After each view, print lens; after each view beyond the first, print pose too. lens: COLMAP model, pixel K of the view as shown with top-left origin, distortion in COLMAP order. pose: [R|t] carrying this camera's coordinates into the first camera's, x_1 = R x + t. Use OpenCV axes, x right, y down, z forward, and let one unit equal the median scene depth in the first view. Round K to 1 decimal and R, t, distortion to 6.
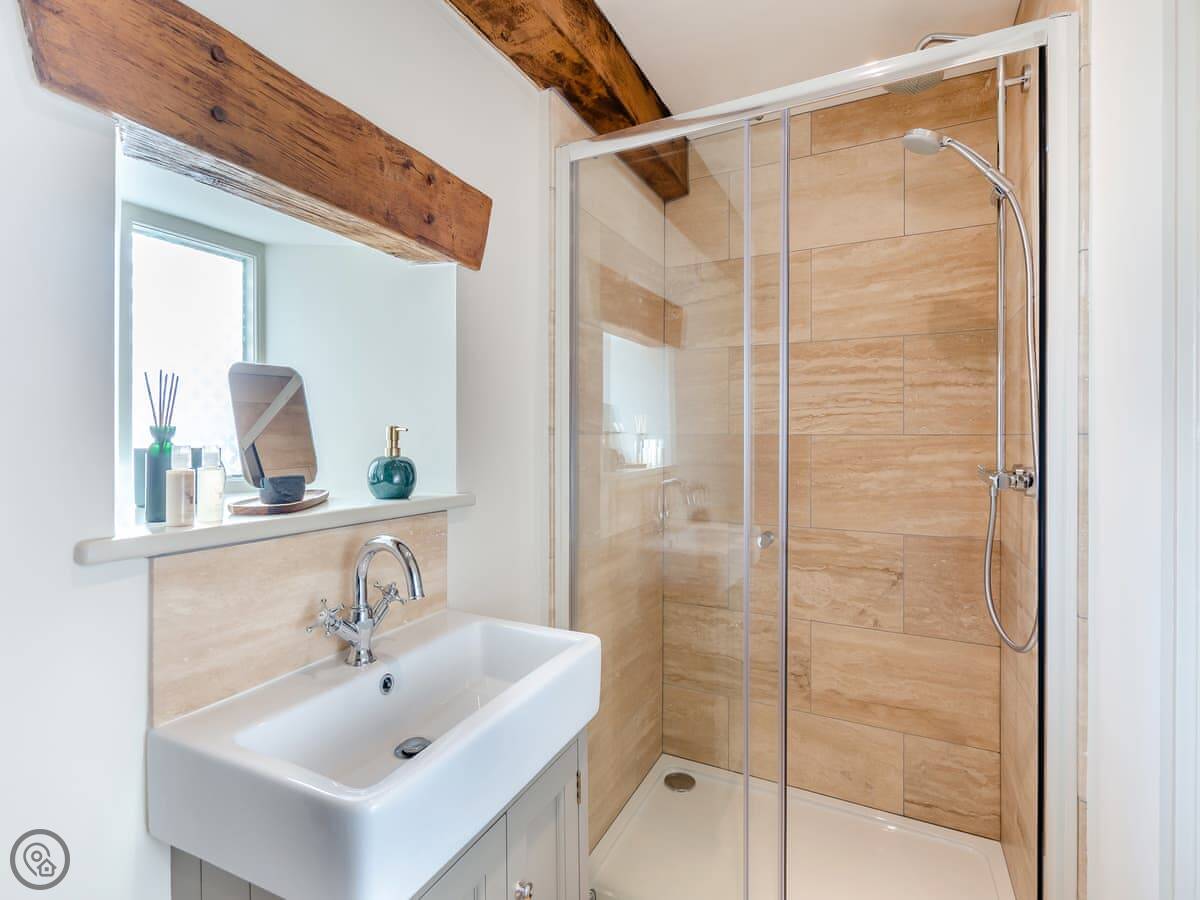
lens RADIAL K [[582.9, 0, 596.6], [0, 582.9, 438.1], [0, 0, 1]] dist [0.001238, -0.000180]
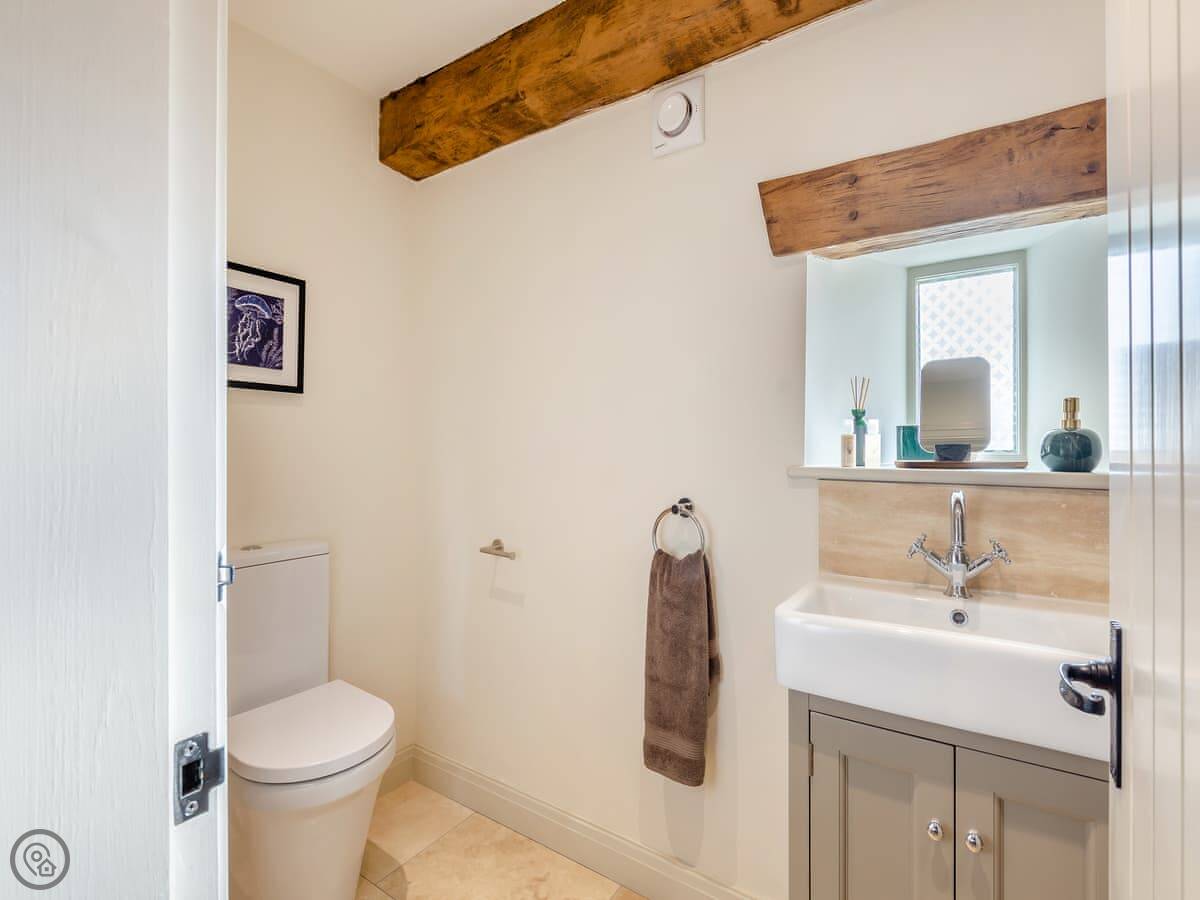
lens RADIAL K [[531.5, 0, 603.3], [0, 531.5, 454.2], [0, 0, 1]] dist [0.001866, -0.000195]
pose [[-0.120970, 0.014981, -0.992543, 0.714005], [-0.003563, 0.999873, 0.015526, 0.071324], [0.992650, 0.005415, -0.120901, 0.376639]]
